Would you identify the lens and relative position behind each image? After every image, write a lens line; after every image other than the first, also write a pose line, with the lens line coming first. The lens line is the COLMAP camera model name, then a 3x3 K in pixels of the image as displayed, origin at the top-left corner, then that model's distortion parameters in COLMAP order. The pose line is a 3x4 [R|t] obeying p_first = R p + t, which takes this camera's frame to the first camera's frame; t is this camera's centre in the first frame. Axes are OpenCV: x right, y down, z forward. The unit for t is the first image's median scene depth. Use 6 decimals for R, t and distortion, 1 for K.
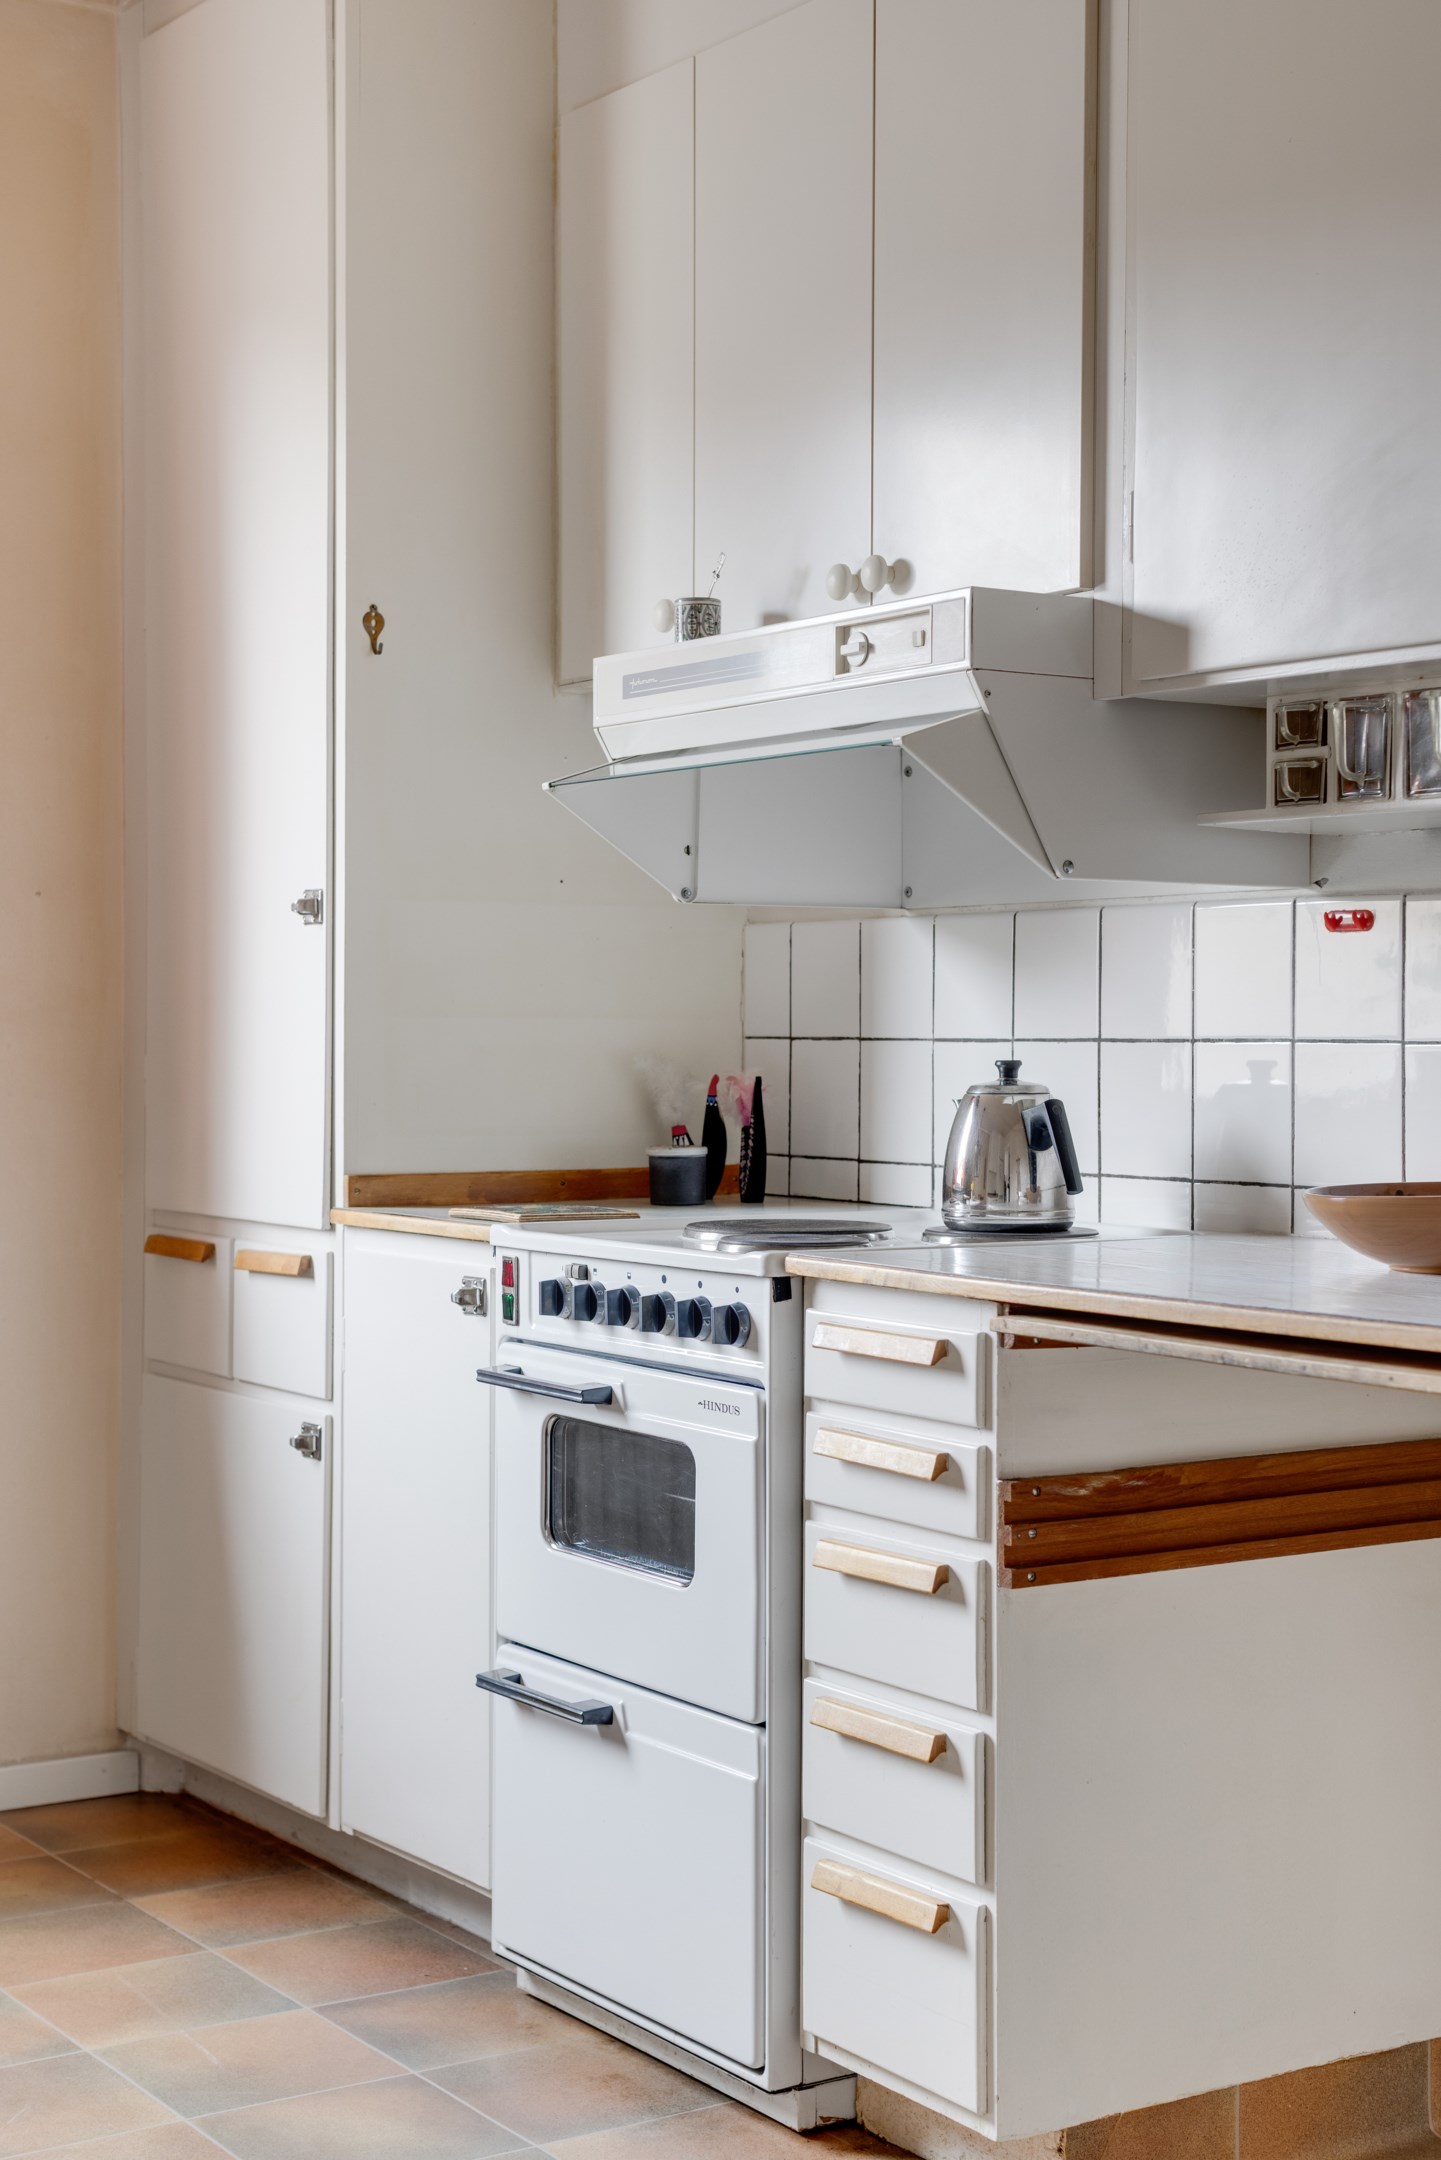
lens RADIAL K [[3101.1, 0, 720.1], [0, 3101.1, 1040.4], [0, 0, 1]] dist [0.107855, -0.011967]
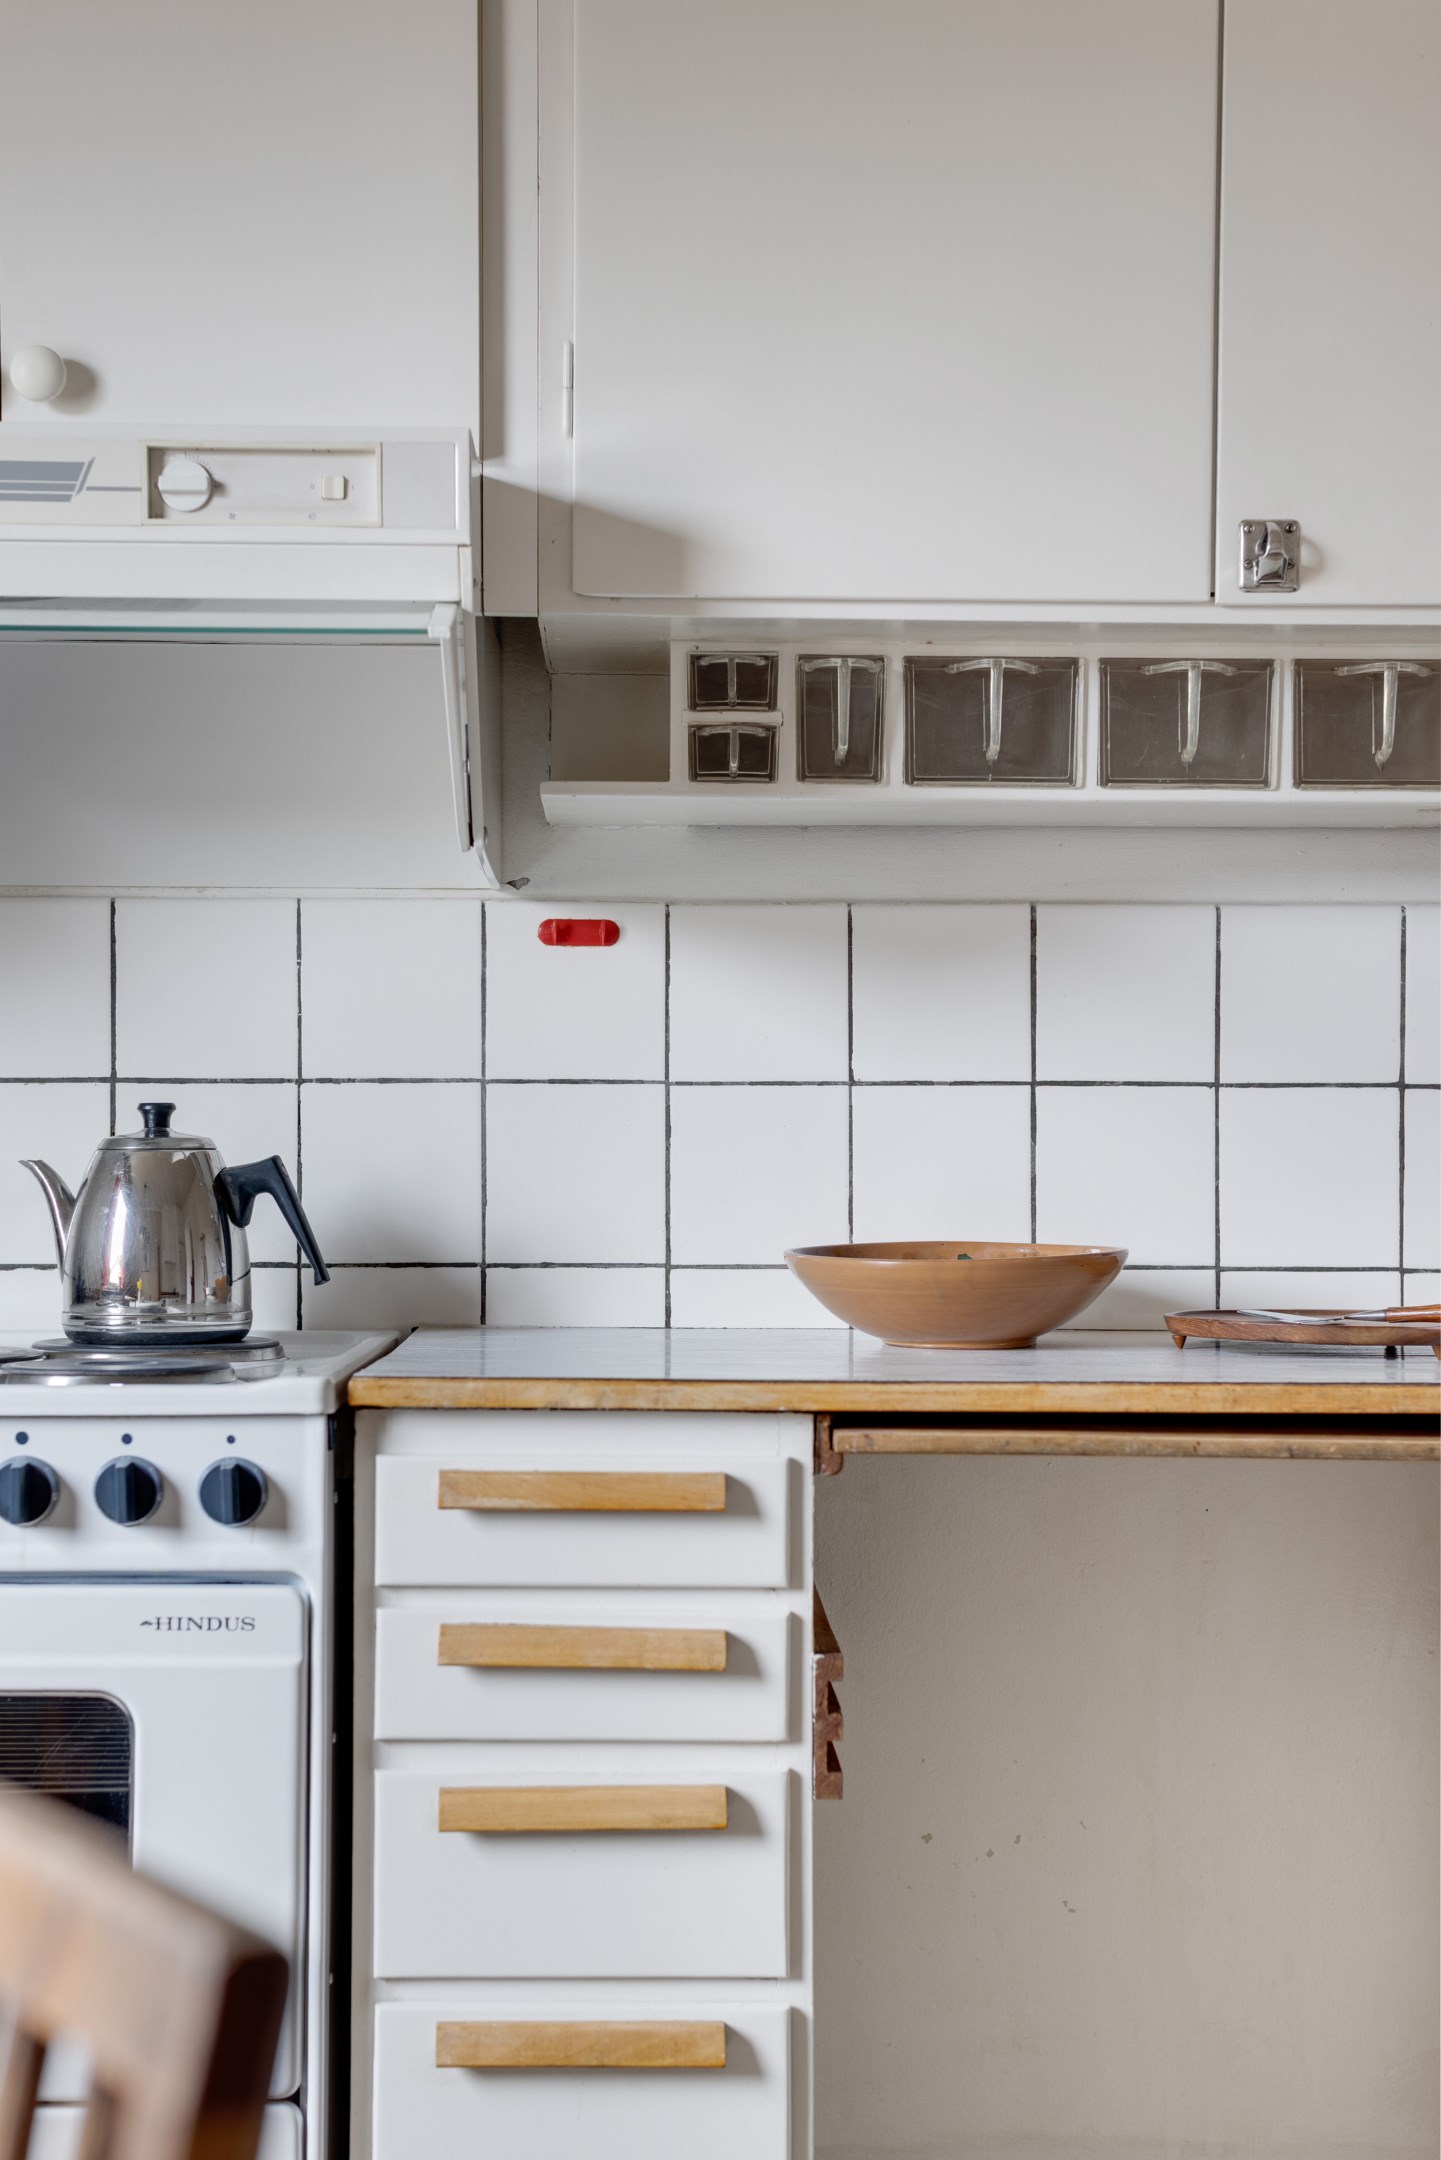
lens RADIAL K [[3194.2, 0, 721.4], [0, 3194.2, 1169.1], [0, 0, 1]] dist [0.031077, 0.026429]
pose [[0.538844, -0.004043, 0.842396, -0.482691], [0.001575, 0.999992, 0.003792, 0.020207], [-0.842404, -0.000716, 0.538846, 0.528877]]
